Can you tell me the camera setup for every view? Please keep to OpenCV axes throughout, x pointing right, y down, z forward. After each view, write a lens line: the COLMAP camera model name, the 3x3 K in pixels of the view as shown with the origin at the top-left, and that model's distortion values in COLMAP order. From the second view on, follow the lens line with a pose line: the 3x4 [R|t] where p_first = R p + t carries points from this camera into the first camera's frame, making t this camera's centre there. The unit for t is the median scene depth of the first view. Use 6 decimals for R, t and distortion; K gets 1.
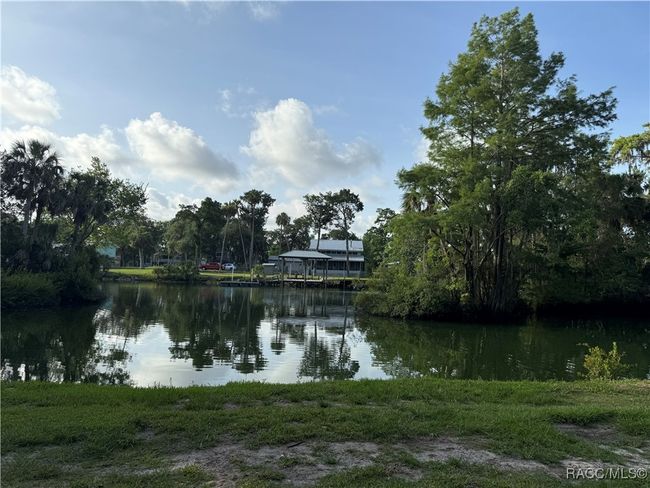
lens RADIAL K [[462.9, 0, 325.0], [0, 462.9, 244.0], [0, 0, 1]] dist [0.086156, -0.000036]
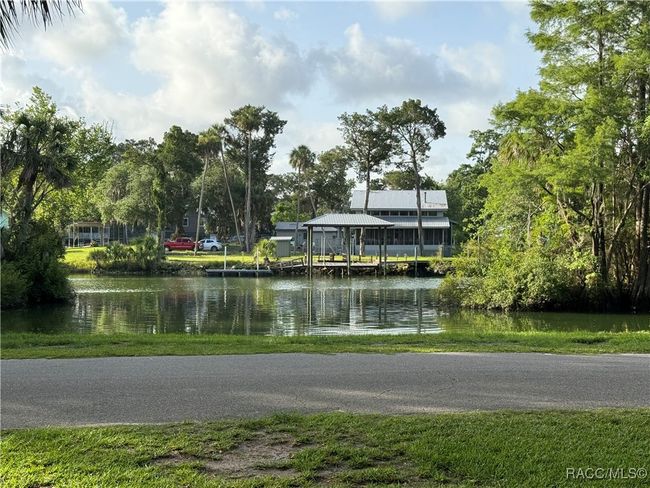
lens RADIAL K [[905.1, 0, 325.0], [0, 905.1, 244.0], [0, 0, 1]] dist [0.104845, -0.027731]
pose [[0.998088, -0.031352, -0.053261, -0.008998], [0.034247, 0.997935, 0.054349, -0.008136], [0.051447, -0.056069, 0.997101, -0.113366]]
